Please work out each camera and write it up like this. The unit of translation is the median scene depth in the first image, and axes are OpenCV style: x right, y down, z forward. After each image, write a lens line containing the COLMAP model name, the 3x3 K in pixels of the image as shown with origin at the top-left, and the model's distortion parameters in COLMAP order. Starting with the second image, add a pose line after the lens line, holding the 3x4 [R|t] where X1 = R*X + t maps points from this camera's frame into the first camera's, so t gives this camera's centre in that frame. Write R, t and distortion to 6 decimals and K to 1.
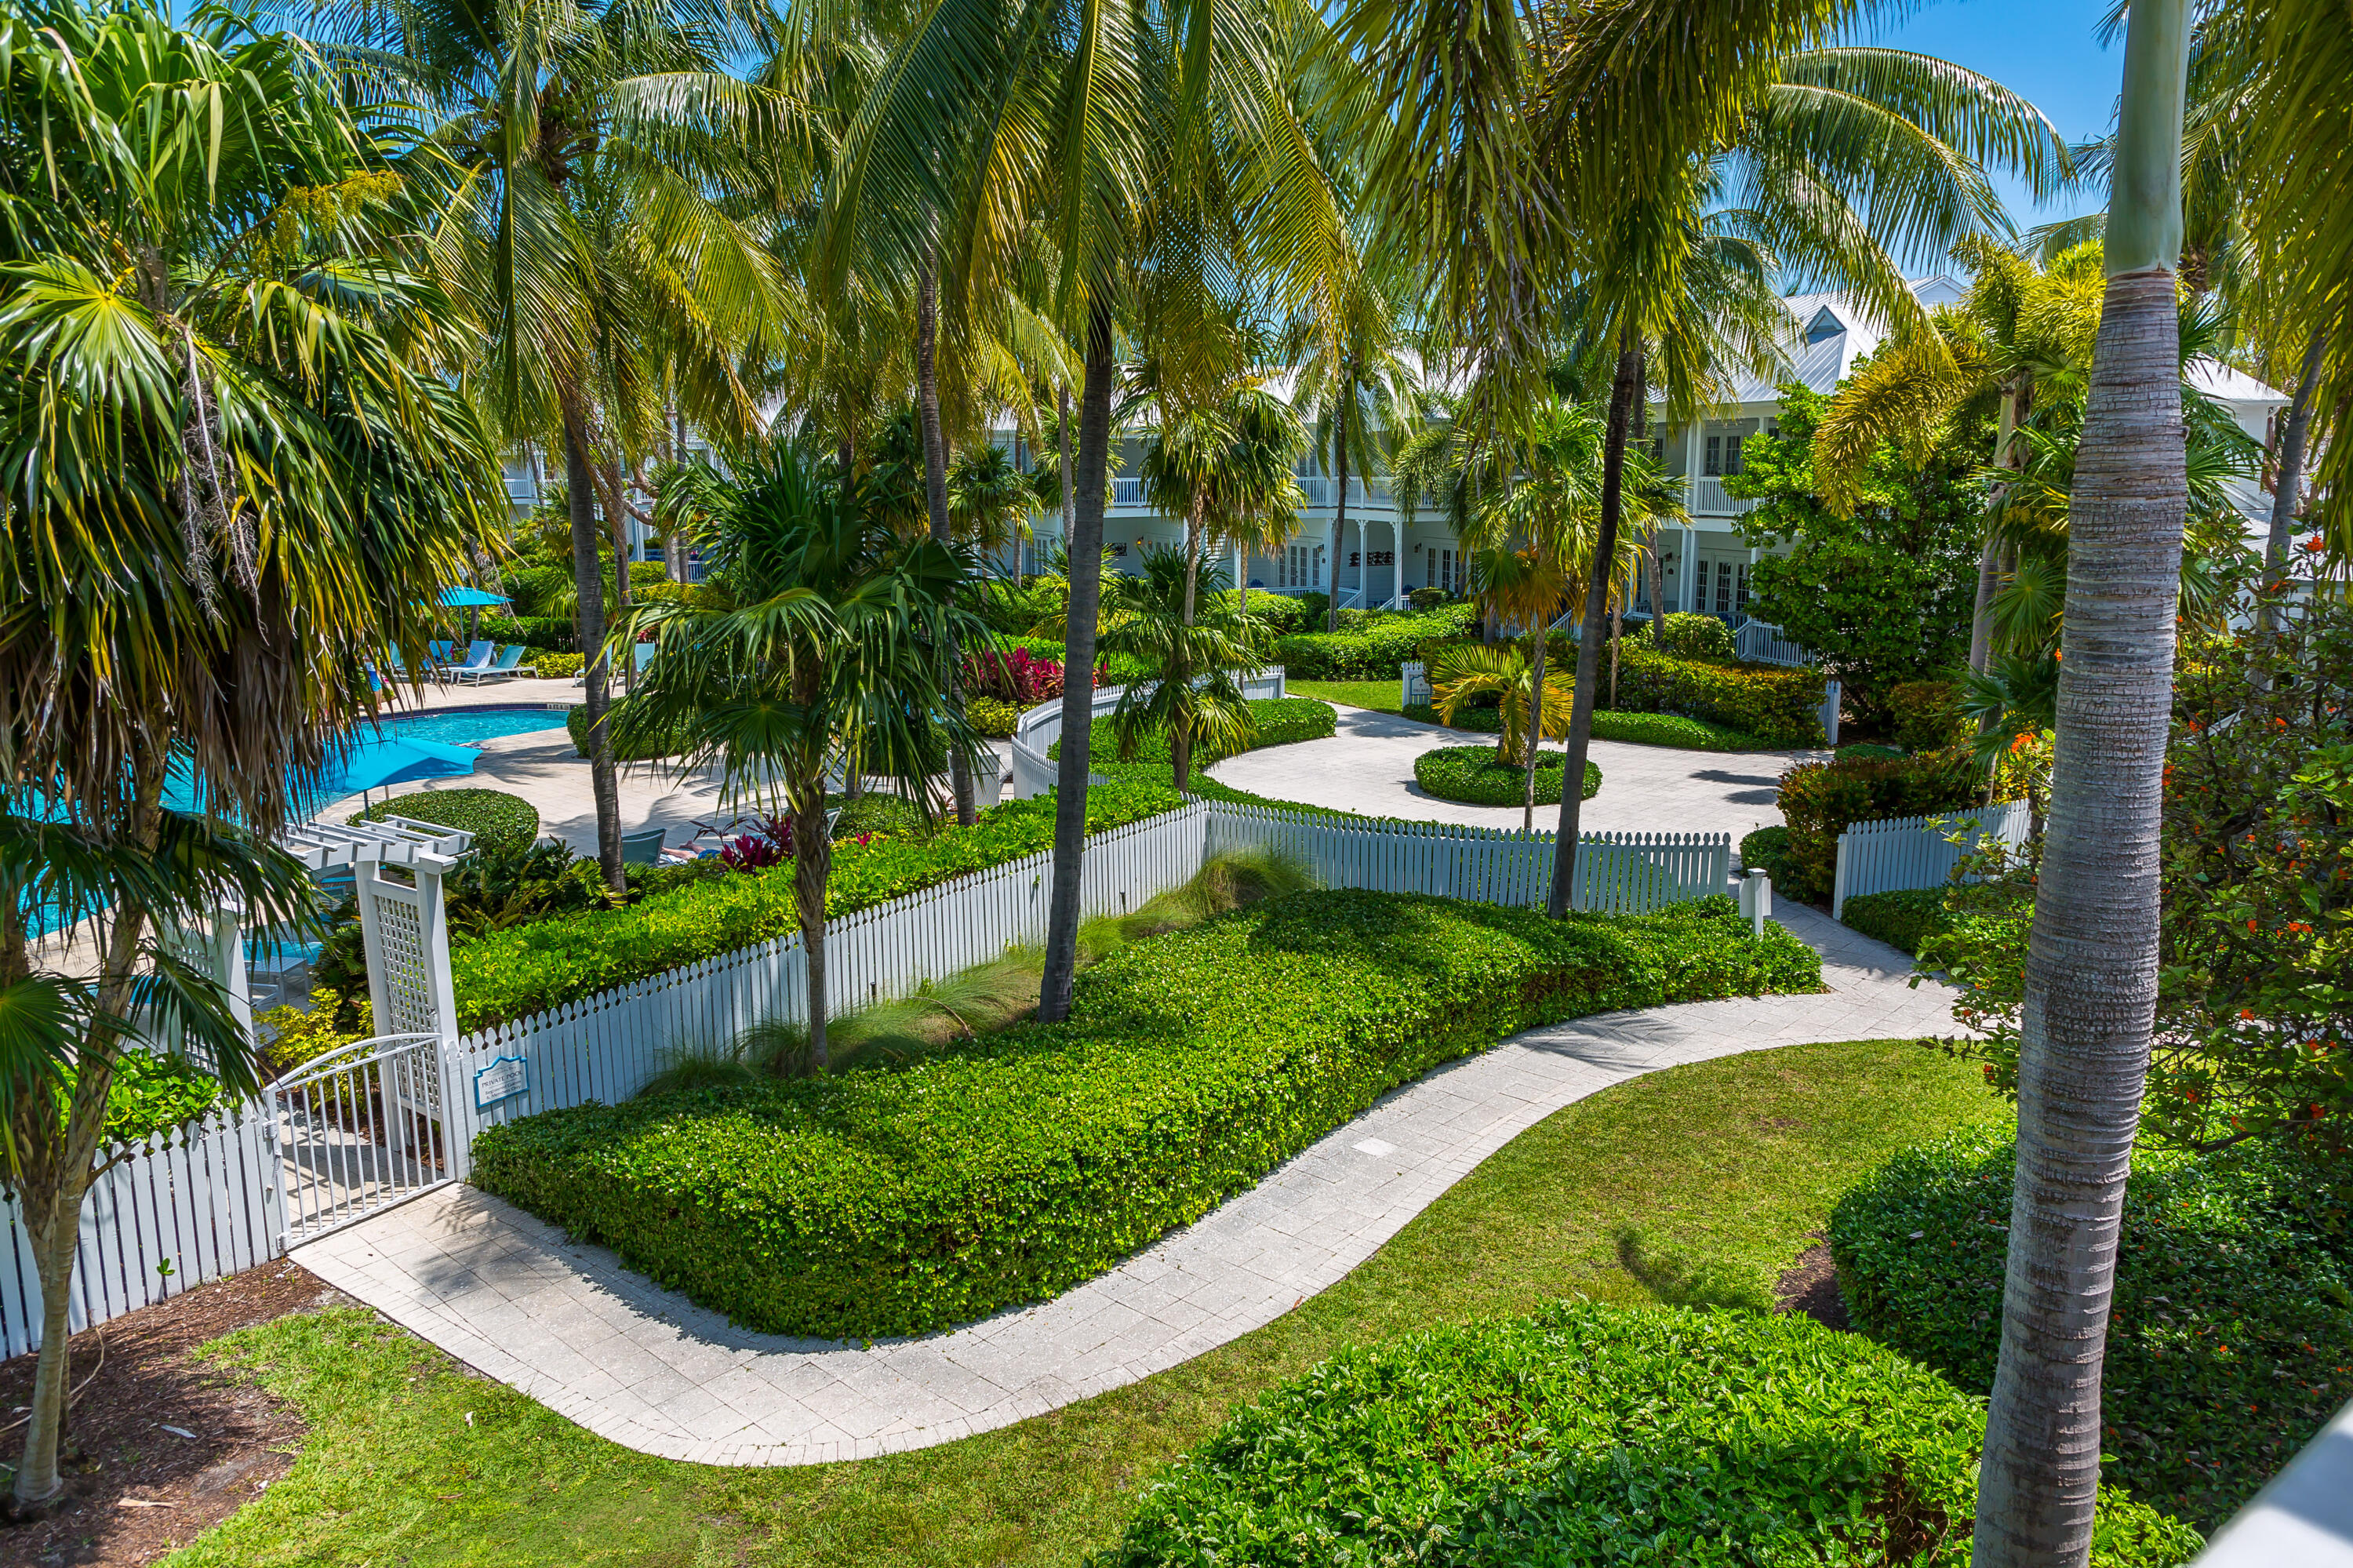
lens RADIAL K [[1610.1, 0, 1169.4], [0, 1610.1, 779.0], [0, 0, 1]] dist [0.010902, -0.000203]
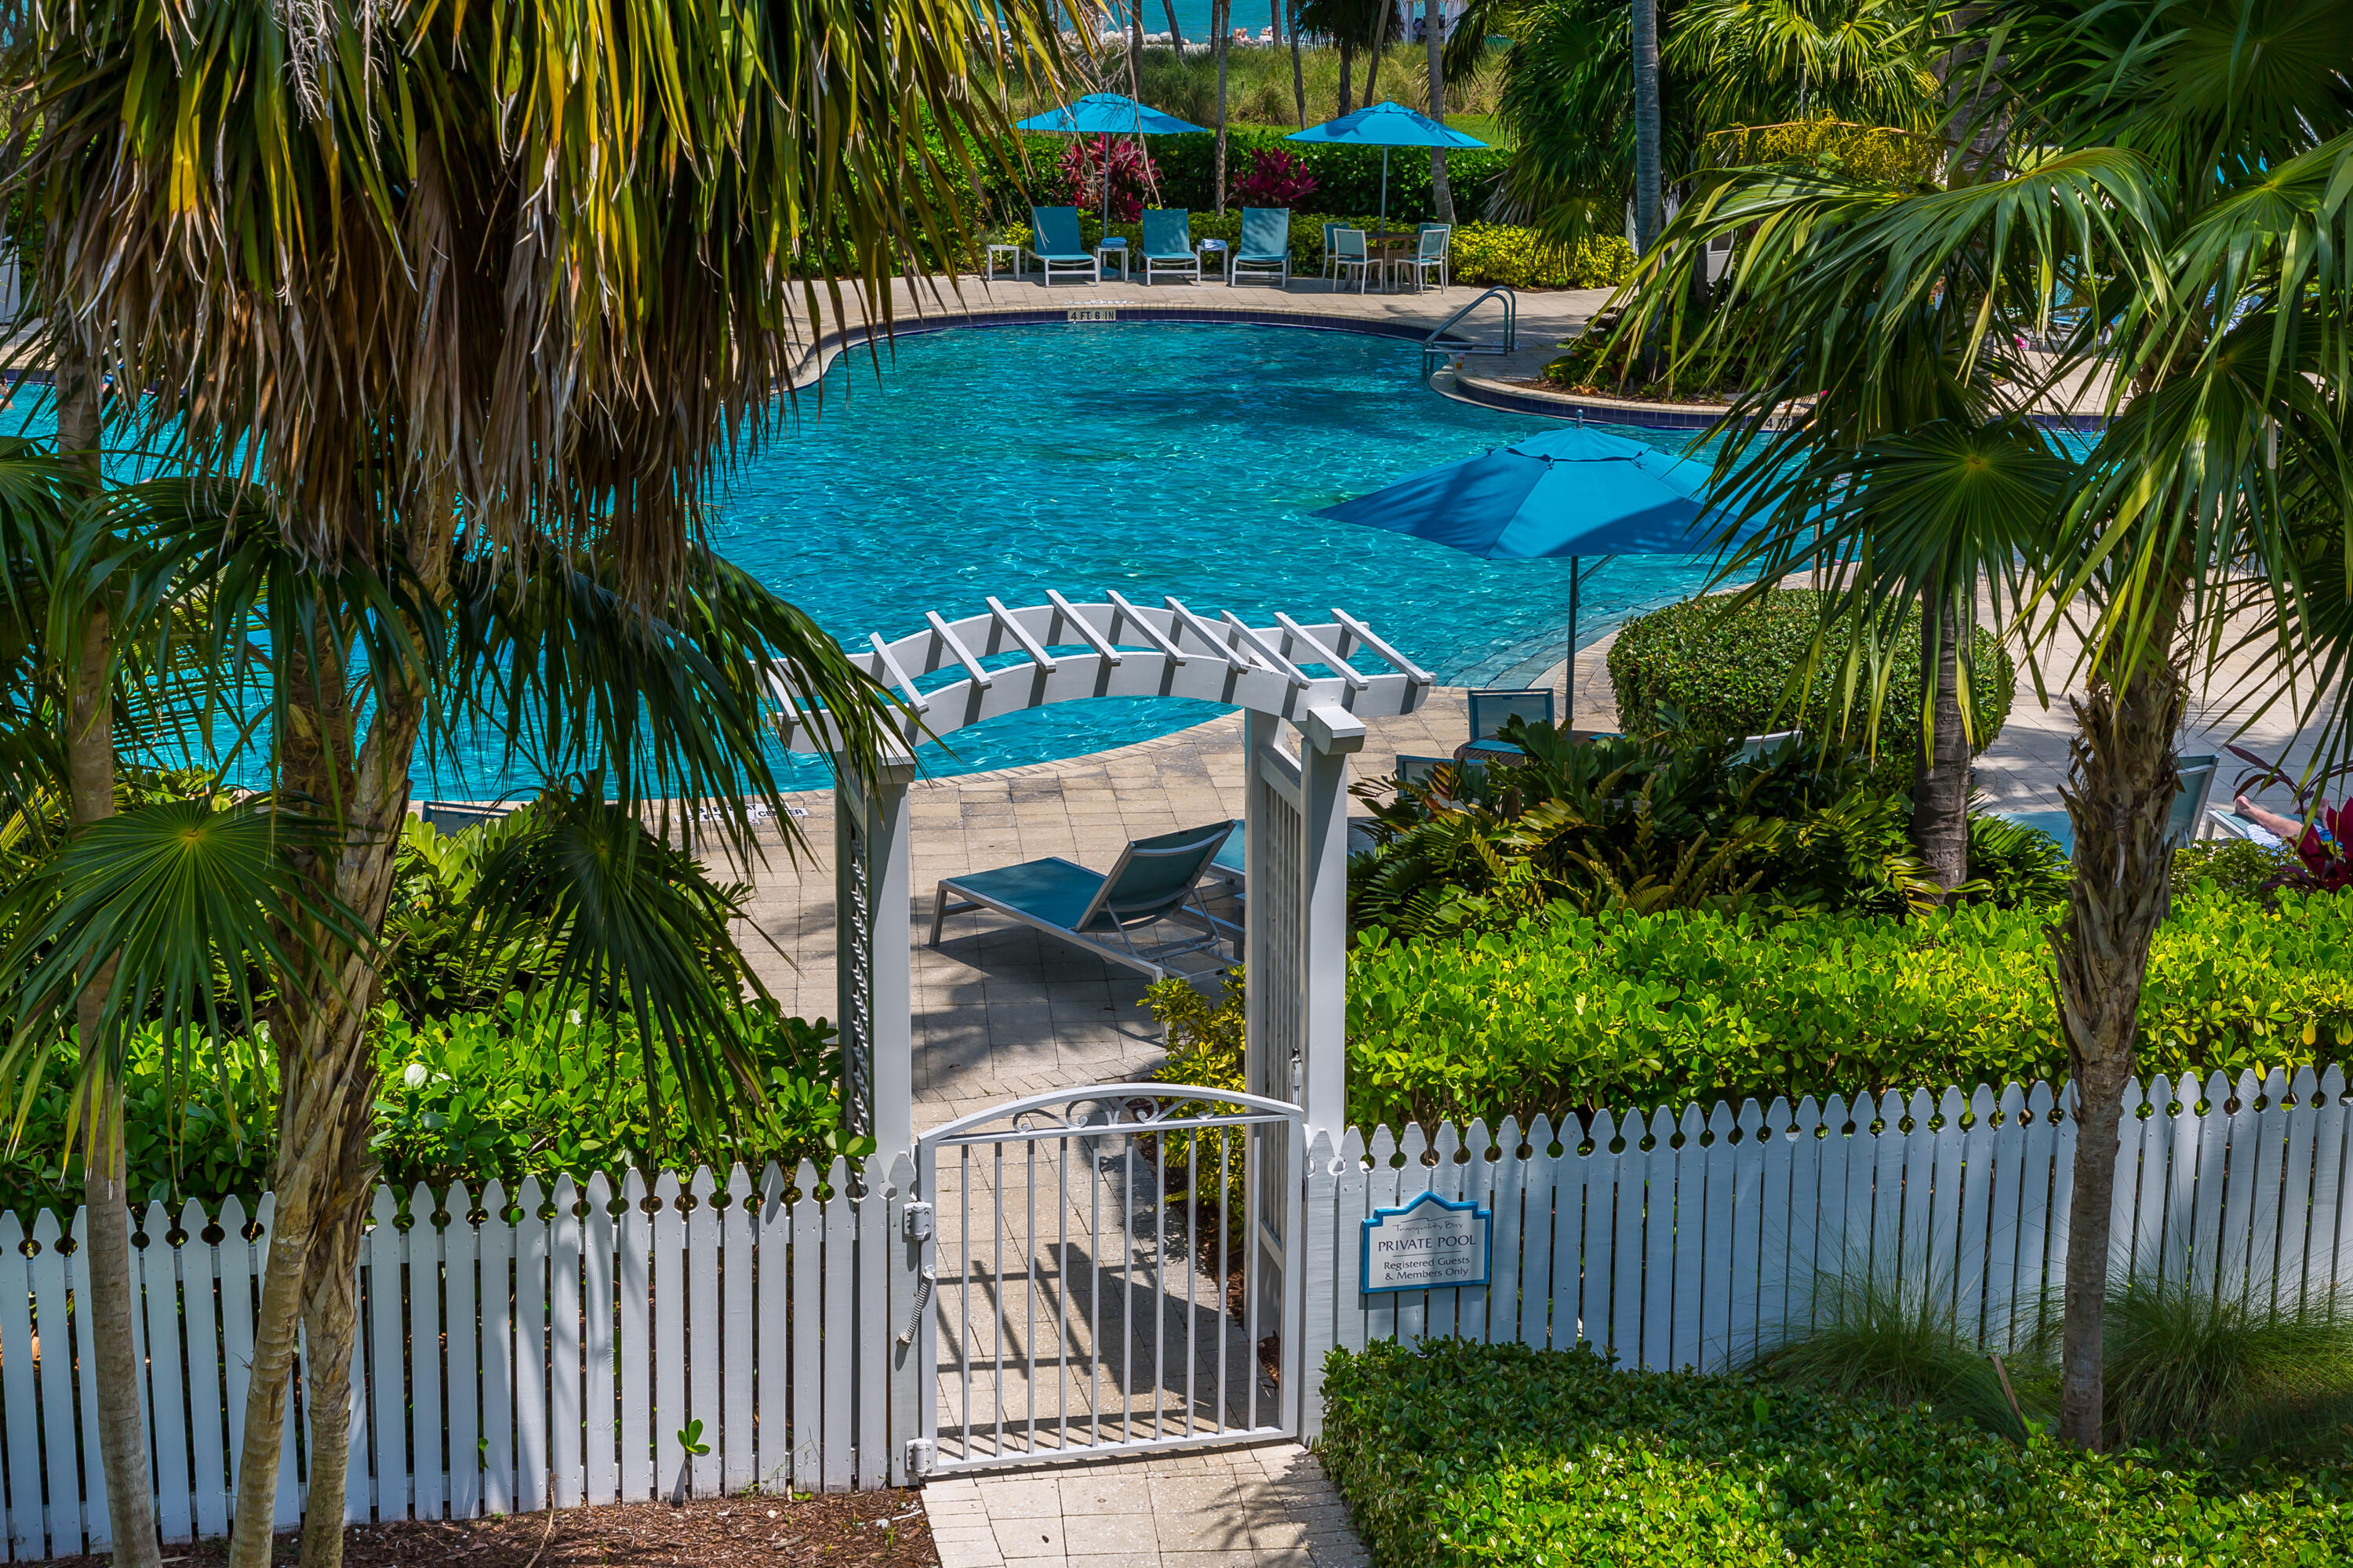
lens RADIAL K [[3809.8, 0, 1176.5], [0, 3809.8, 784.0], [0, 0, 1]] dist [0.036789, 0.171686]
pose [[0.735312, 0.168625, -0.656416, 0.196679], [-0.142491, 0.985369, 0.093511, -0.023627], [0.662580, 0.024774, 0.748581, 0.186541]]
